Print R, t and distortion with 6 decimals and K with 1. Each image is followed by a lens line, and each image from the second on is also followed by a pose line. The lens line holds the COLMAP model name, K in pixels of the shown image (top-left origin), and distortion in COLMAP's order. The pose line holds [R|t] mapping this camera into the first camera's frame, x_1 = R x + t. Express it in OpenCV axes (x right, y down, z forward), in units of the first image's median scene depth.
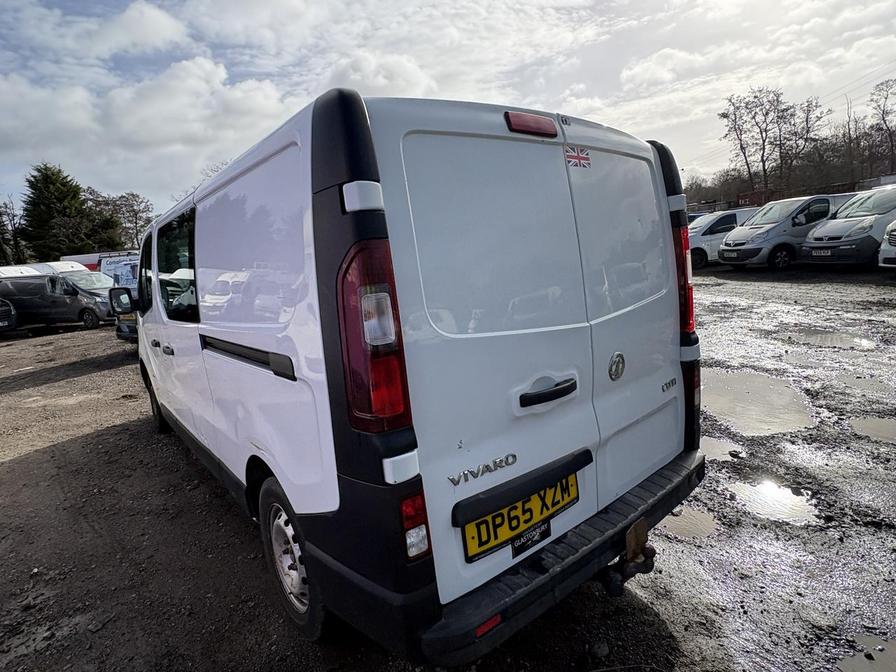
lens RADIAL K [[476.2, 0, 452.5], [0, 476.2, 333.4], [0, 0, 1]] dist [-0.001347, 0.001890]
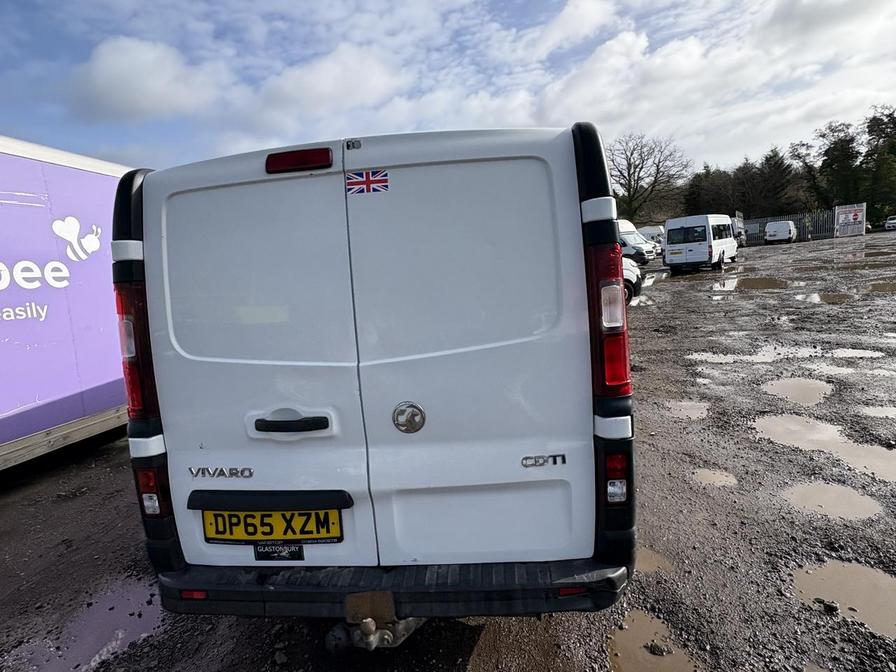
lens RADIAL K [[490.4, 0, 451.7], [0, 490.4, 336.1], [0, 0, 1]] dist [-0.004387, 0.000449]
pose [[0.716549, 0.120505, -0.687049, 1.143122], [-0.086055, 0.992712, 0.084366, -0.182418], [0.692208, -0.001328, 0.721697, 0.466368]]
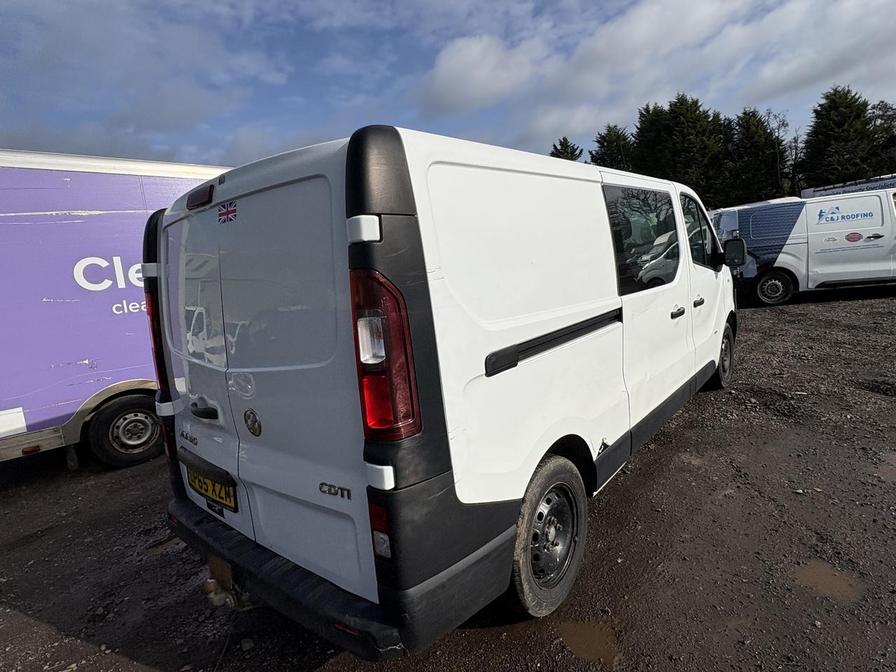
lens RADIAL K [[489.2, 0, 441.2], [0, 489.2, 337.7], [0, 0, 1]] dist [-0.006254, 0.000156]
pose [[0.188220, 0.206456, -0.960182, 1.543575], [-0.059486, 0.978257, 0.198682, -0.370955], [0.980324, 0.019722, 0.196409, 1.359979]]
